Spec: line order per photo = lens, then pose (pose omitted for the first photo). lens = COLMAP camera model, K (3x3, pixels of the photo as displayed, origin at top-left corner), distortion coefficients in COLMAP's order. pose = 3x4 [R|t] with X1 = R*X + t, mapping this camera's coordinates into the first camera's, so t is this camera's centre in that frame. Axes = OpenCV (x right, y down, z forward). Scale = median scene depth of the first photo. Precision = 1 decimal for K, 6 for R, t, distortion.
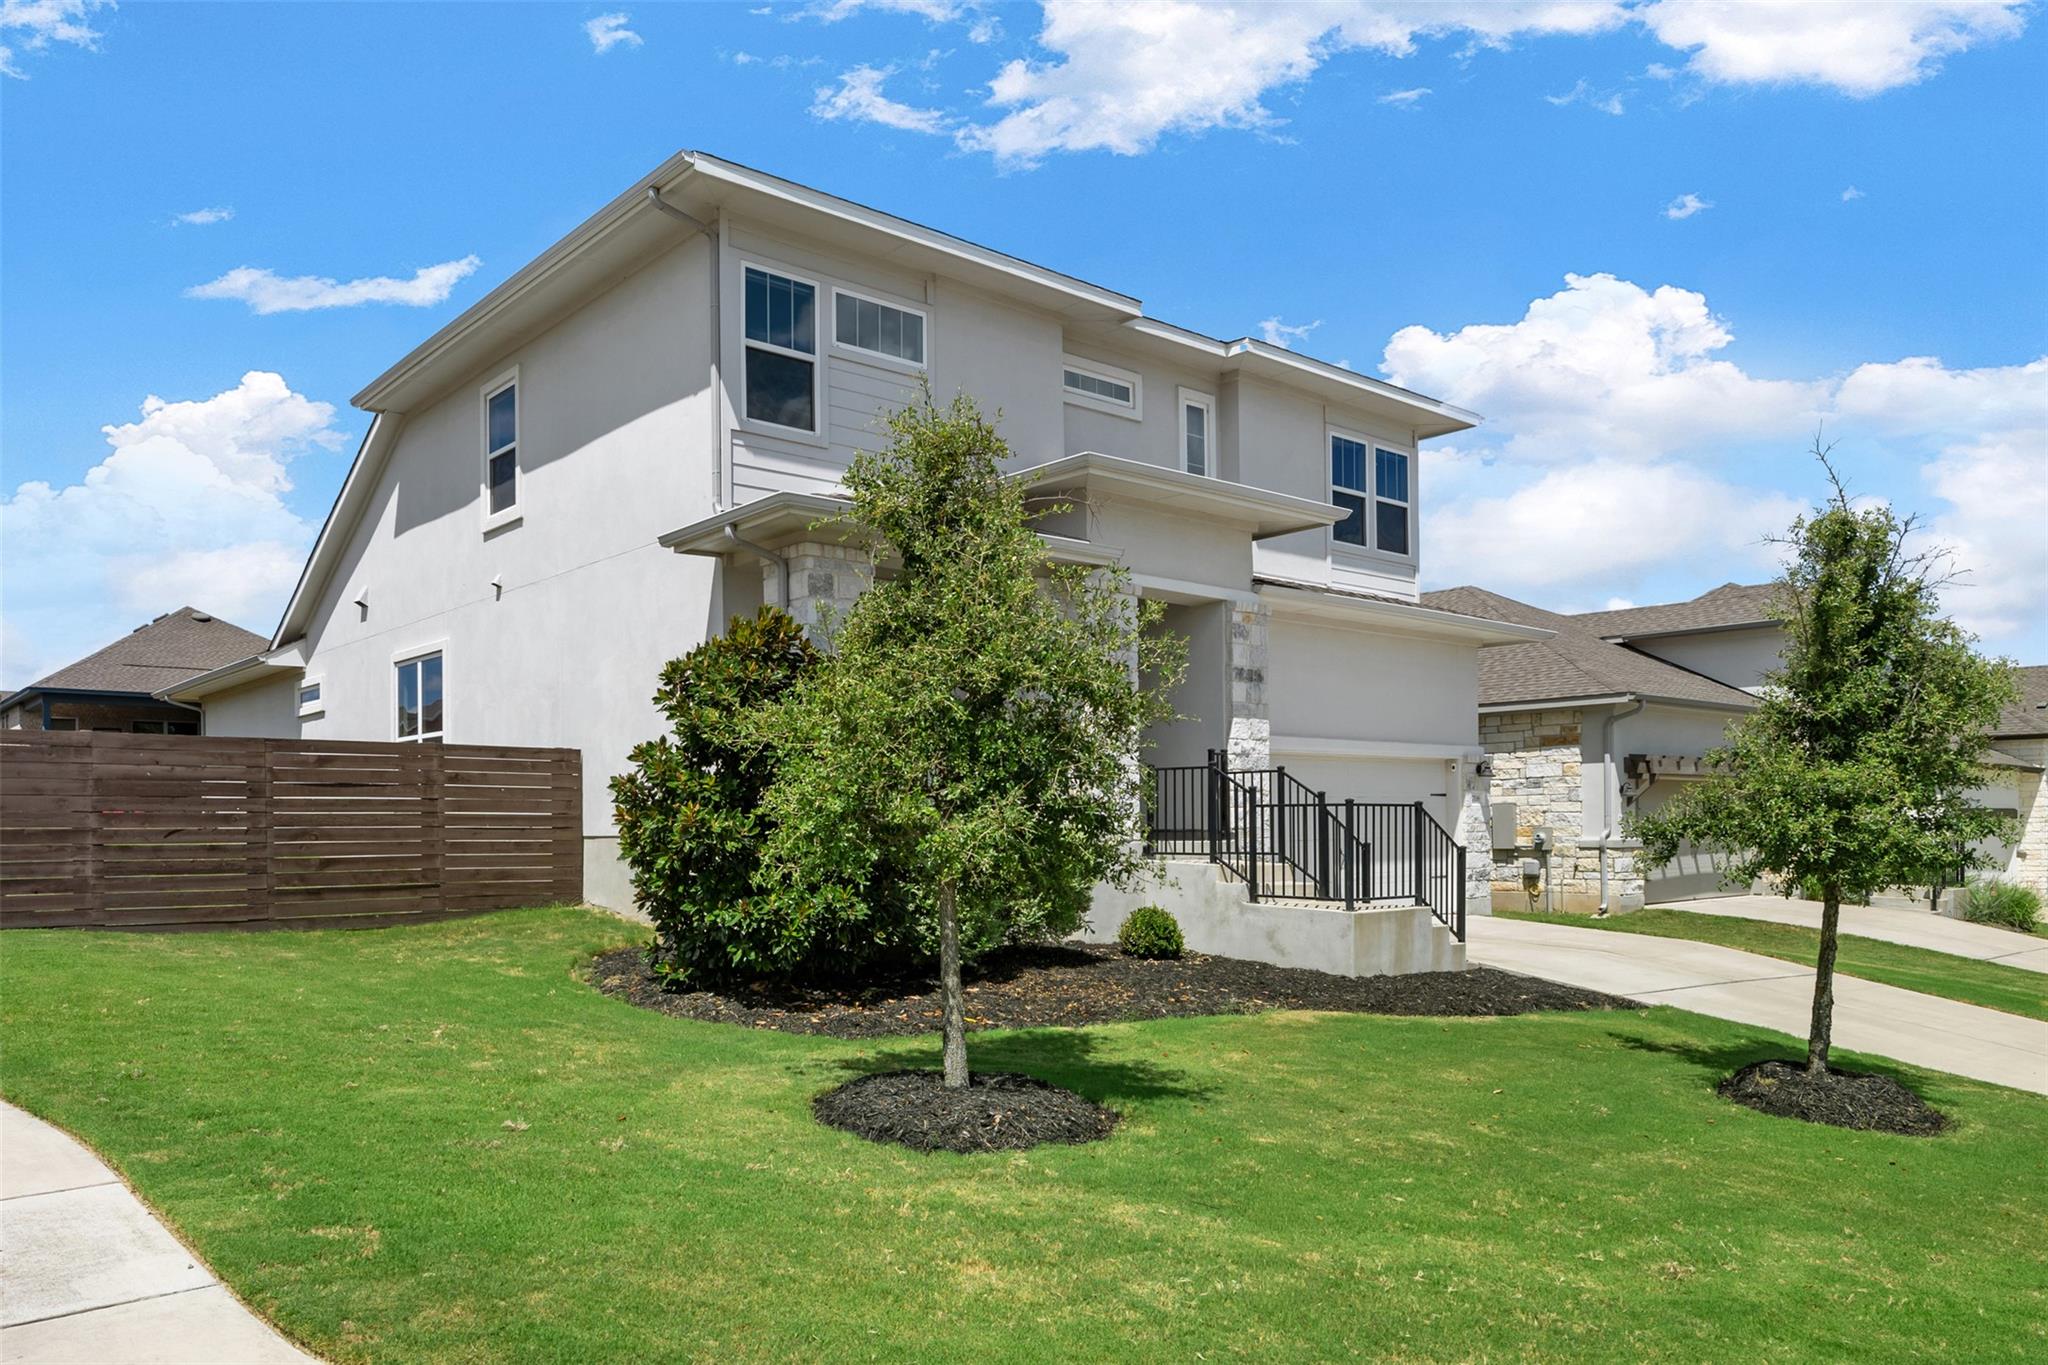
lens RADIAL K [[1441.7, 0, 1020.4], [0, 1441.7, 743.9], [0, 0, 1]] dist [-0.003583, -0.000763]
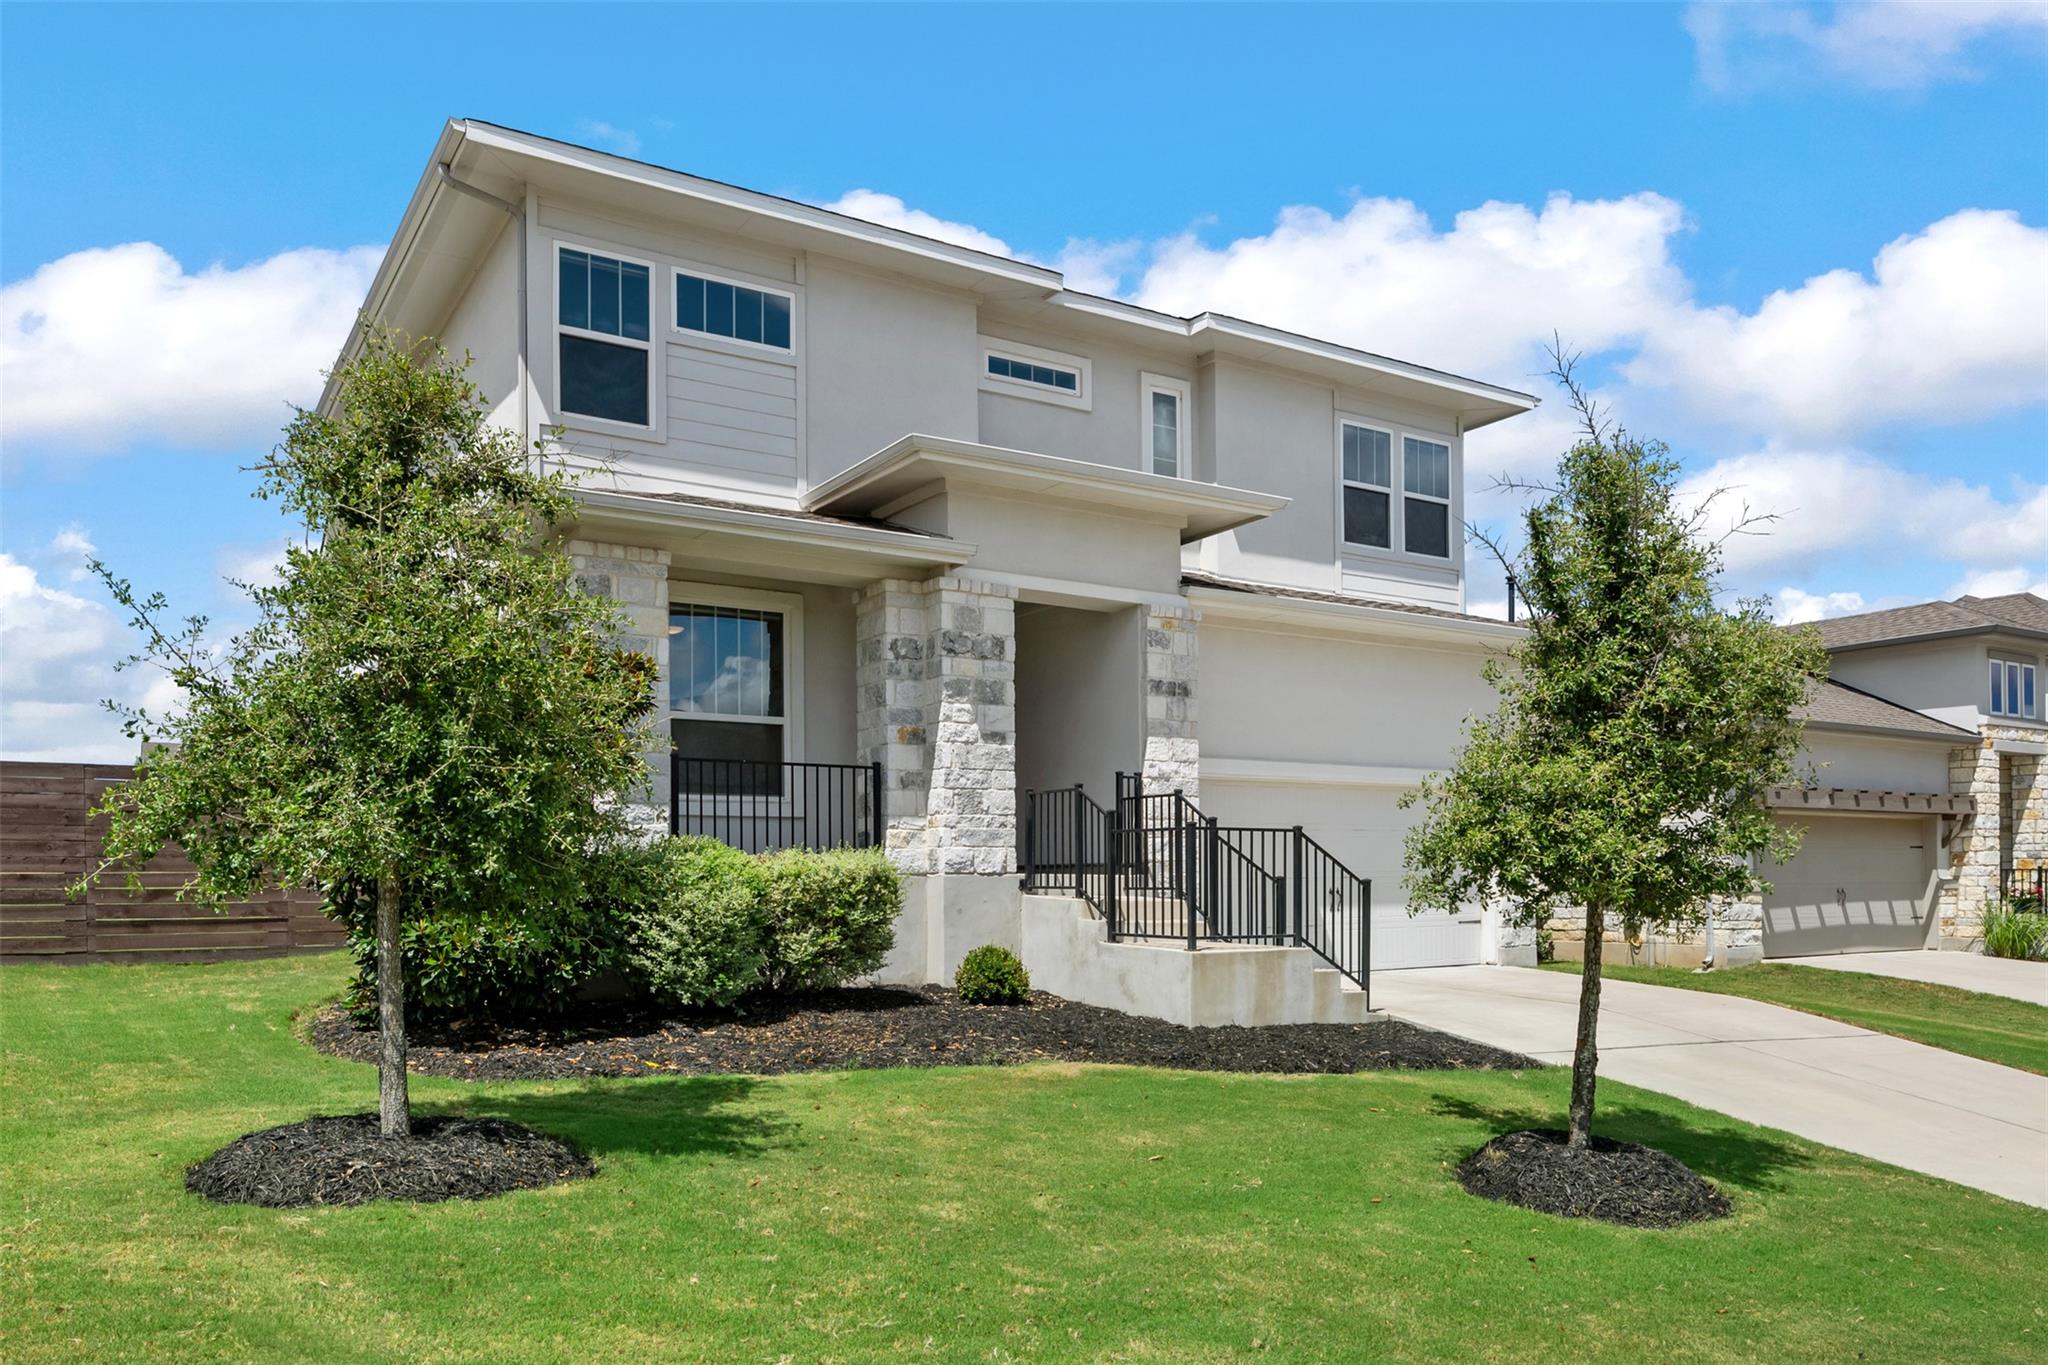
lens RADIAL K [[1520.1, 0, 1029.2], [0, 1520.1, 798.9], [0, 0, 1]] dist [-0.002463, -0.002733]
pose [[0.991590, -0.005110, -0.129320, 0.228709], [0.005736, 0.999974, 0.004466, 0.018292], [0.129293, -0.005171, 0.991593, 0.074834]]
